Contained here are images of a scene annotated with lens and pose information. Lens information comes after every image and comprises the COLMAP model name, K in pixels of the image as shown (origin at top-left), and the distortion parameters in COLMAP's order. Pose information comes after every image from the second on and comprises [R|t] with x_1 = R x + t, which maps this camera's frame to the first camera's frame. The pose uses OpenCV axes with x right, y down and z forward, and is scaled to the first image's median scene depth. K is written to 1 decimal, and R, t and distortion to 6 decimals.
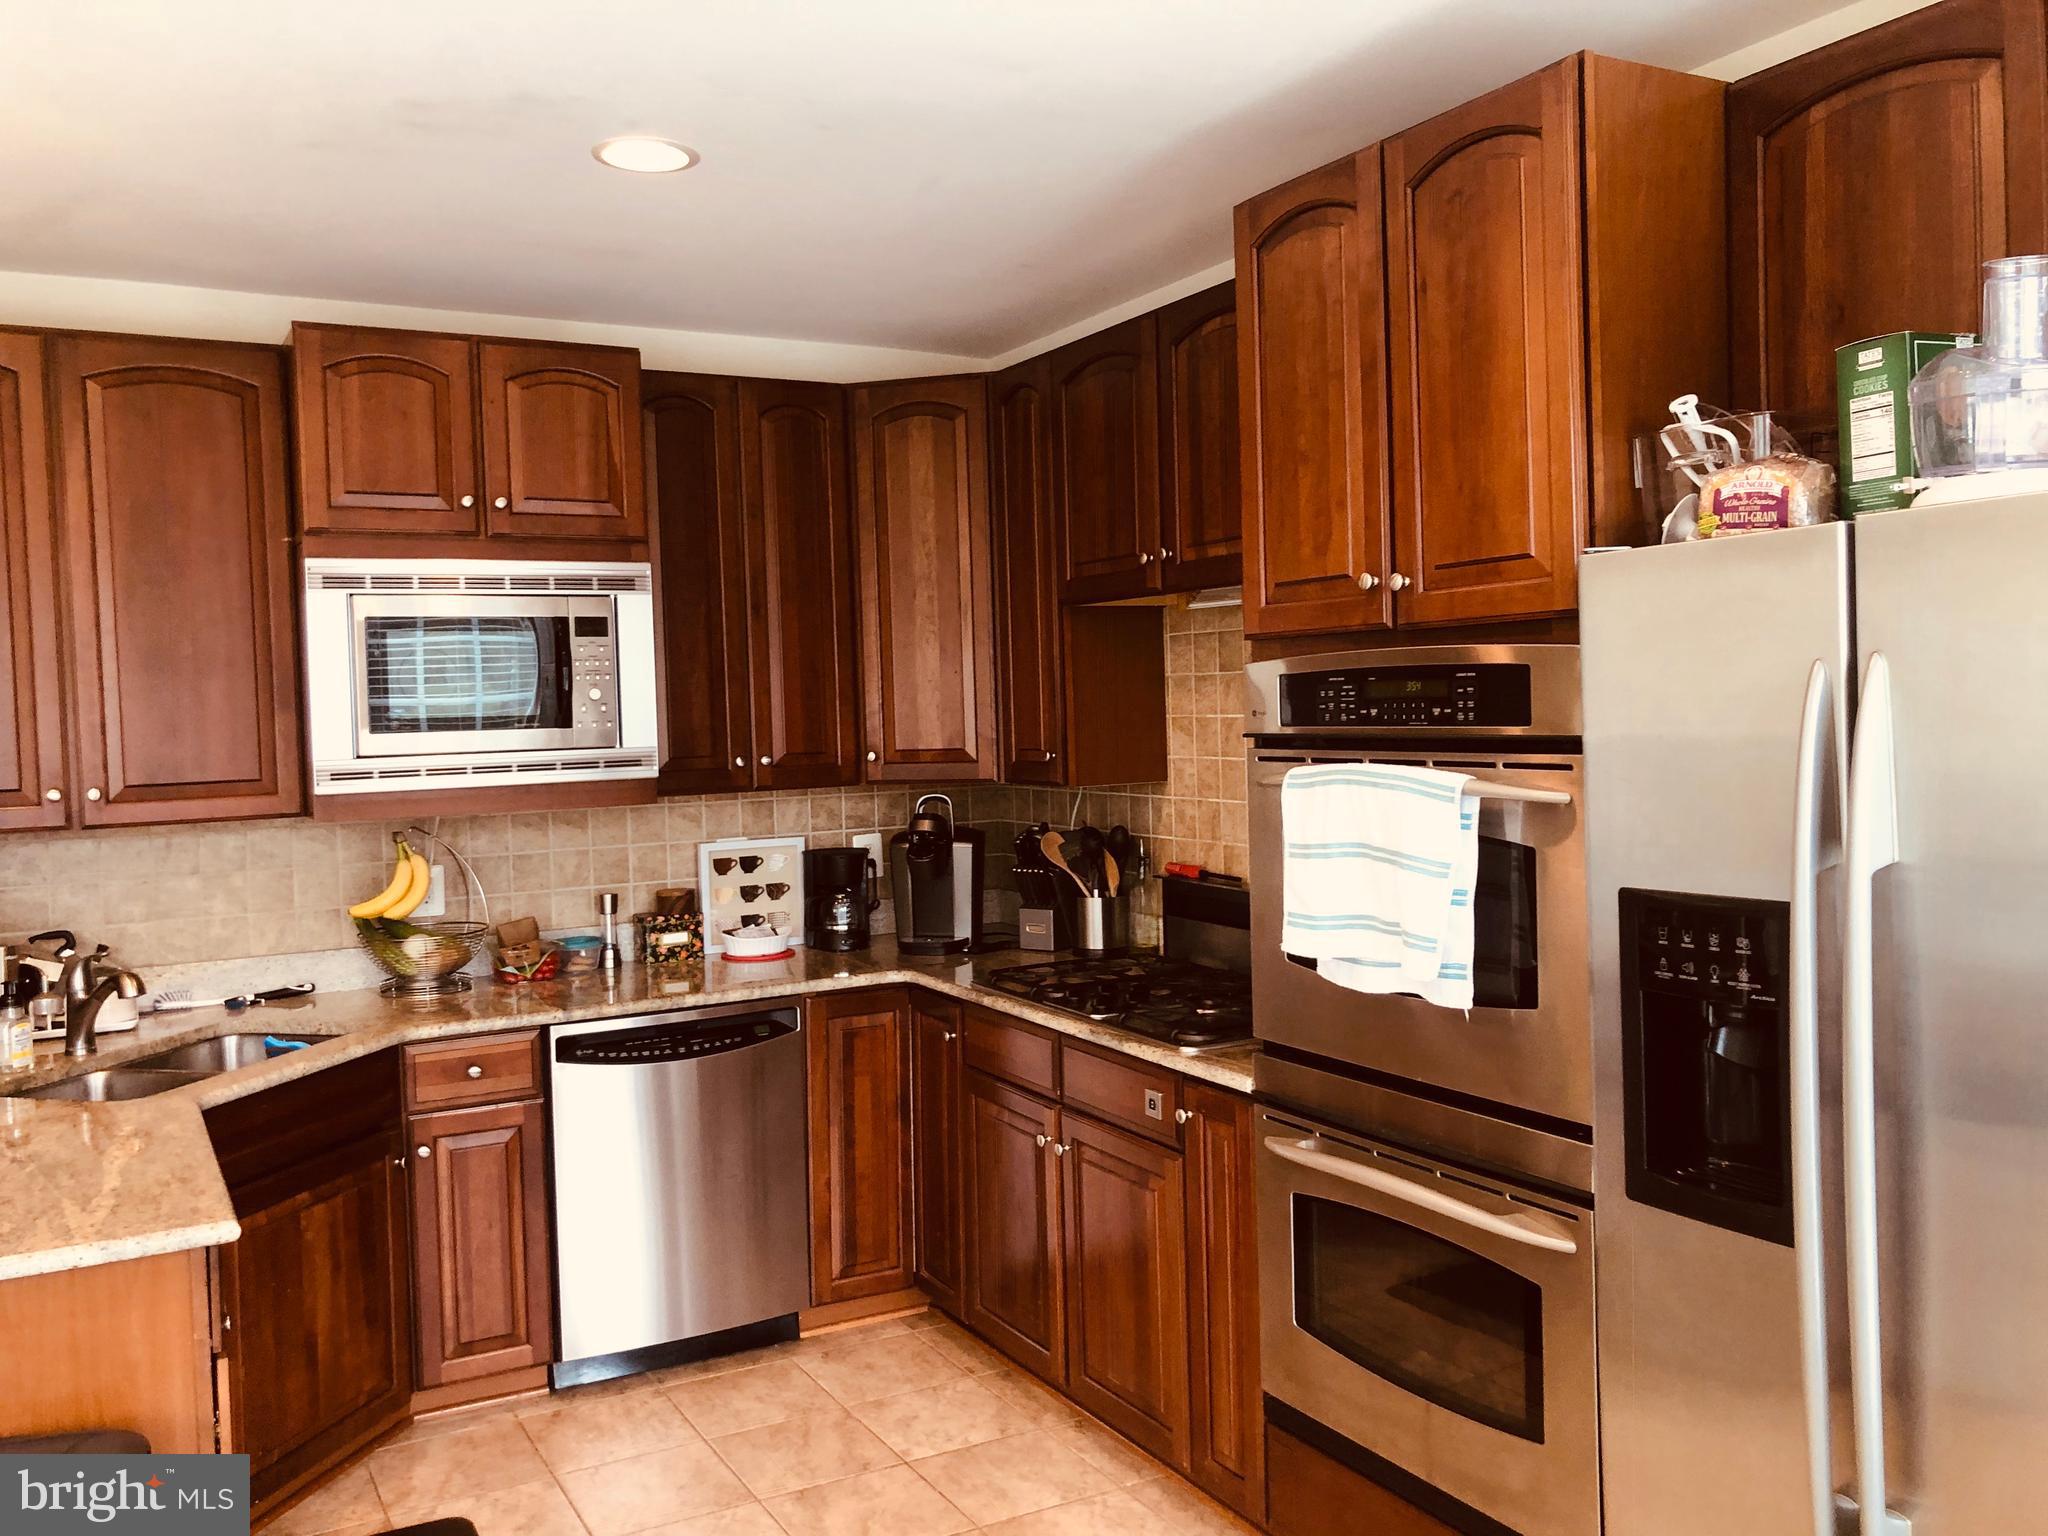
lens RADIAL K [[1698.4, 0, 1018.3], [0, 1698.4, 738.4], [0, 0, 1]] dist [0.027074, -0.017845]
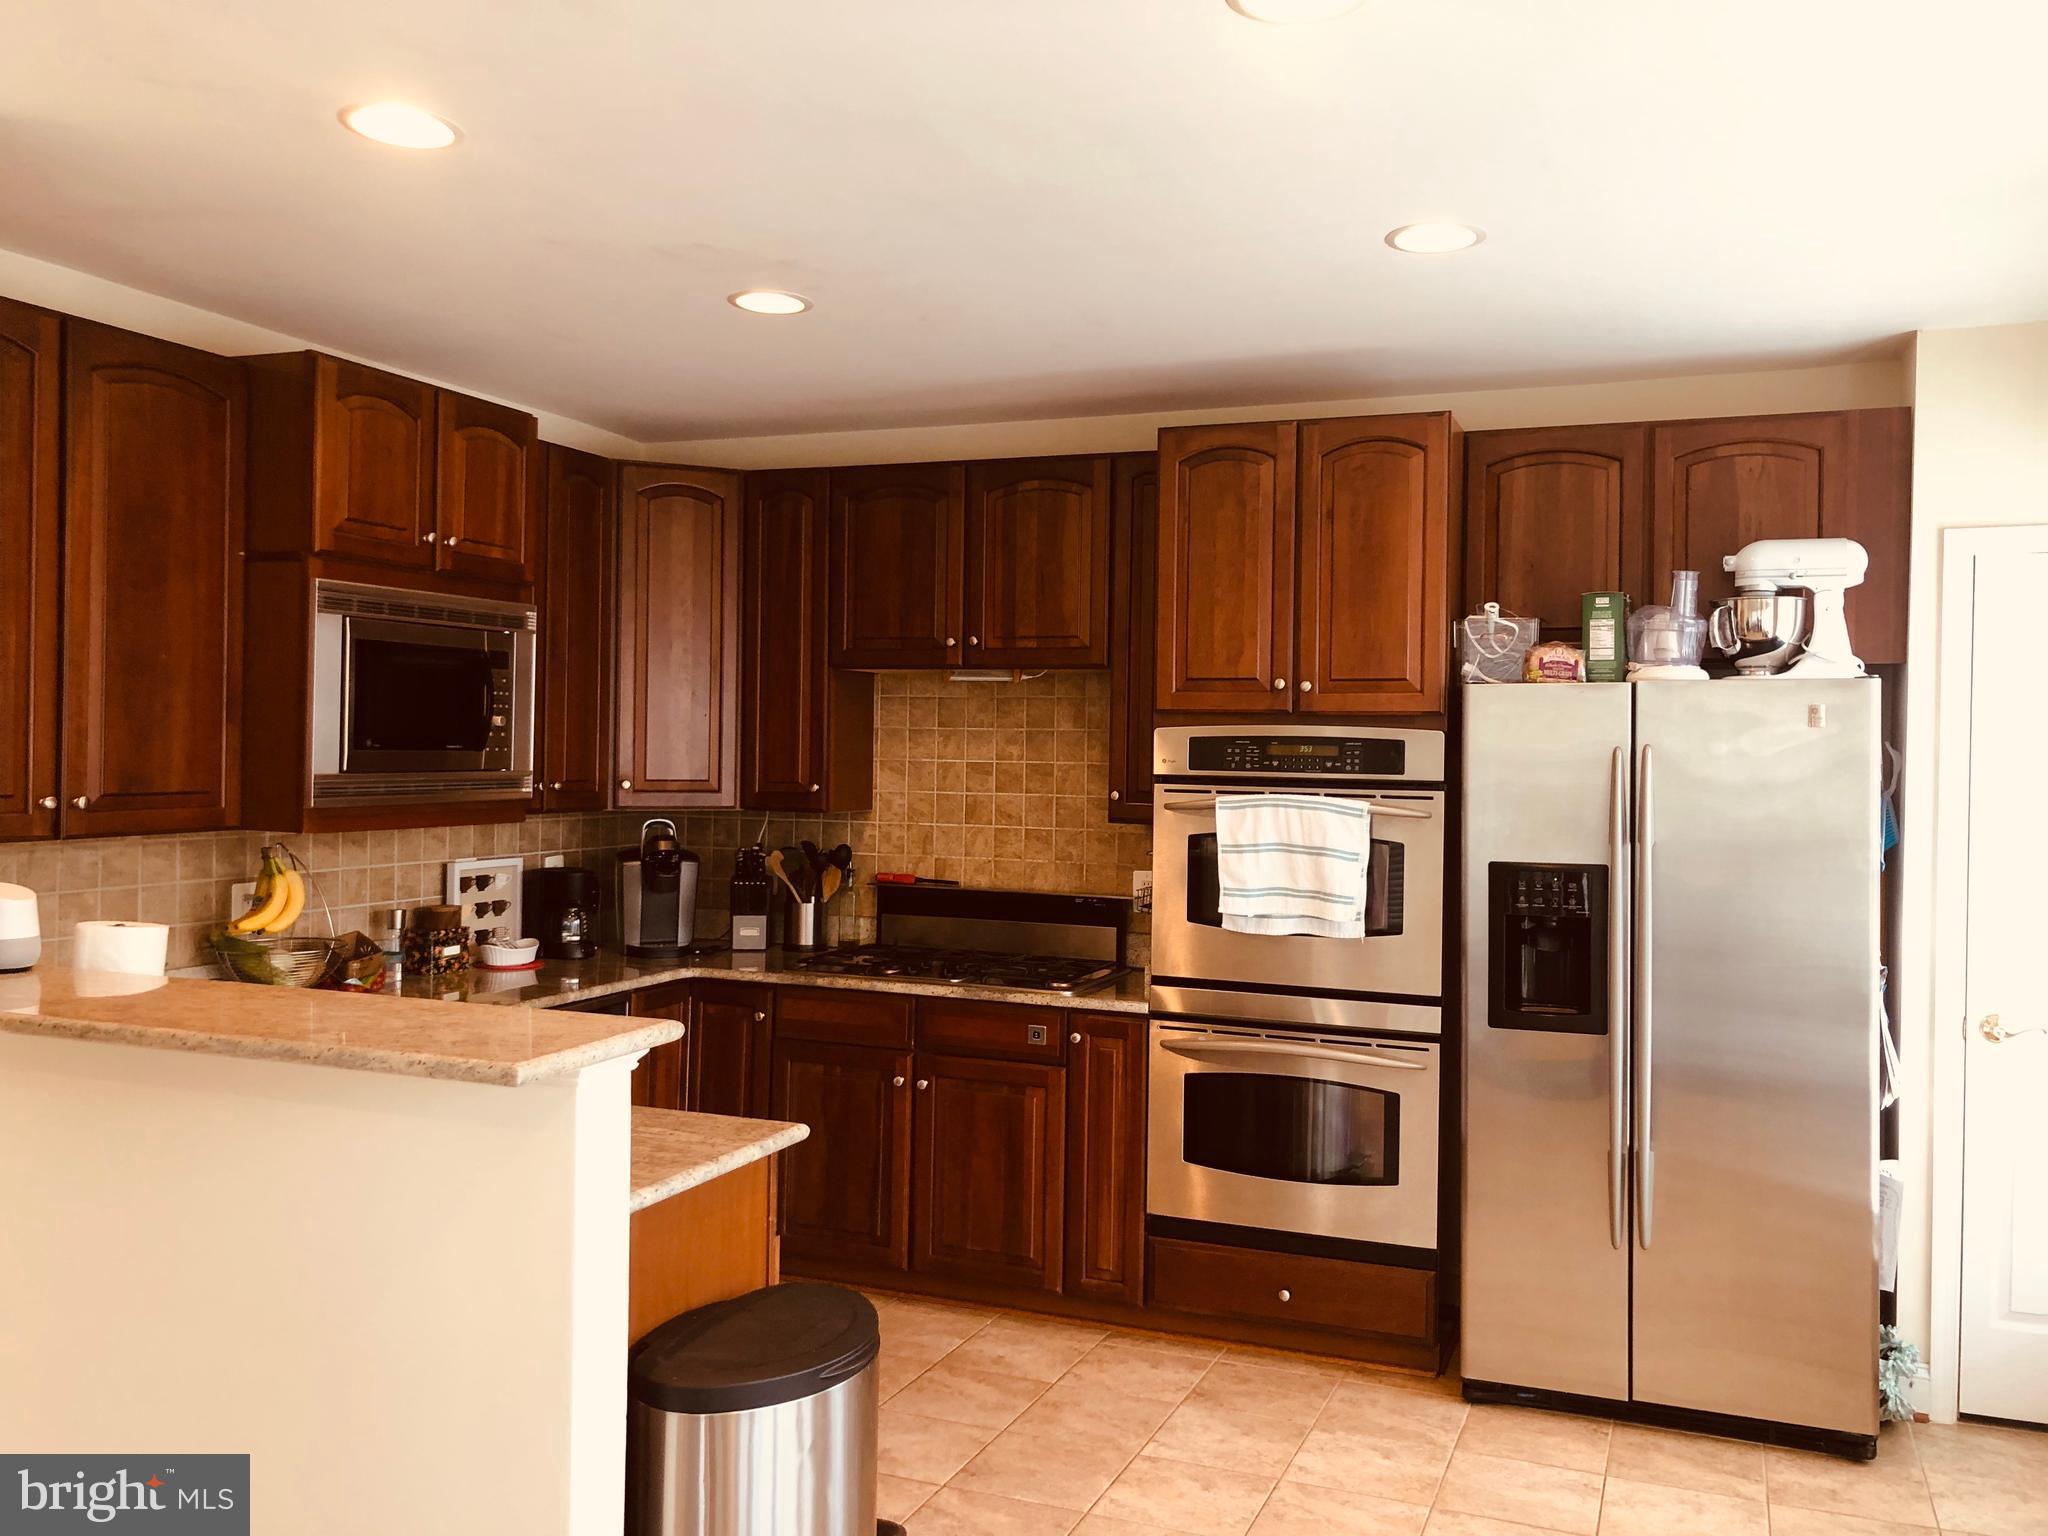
lens RADIAL K [[1760.8, 0, 1029.7], [0, 1760.8, 728.7], [0, 0, 1]] dist [0.144312, -0.397866]
pose [[0.763946, 0.046937, 0.643571, -0.771507], [-0.023385, 0.998710, -0.045079, 0.024102], [-0.644856, 0.019388, 0.764058, -0.106492]]
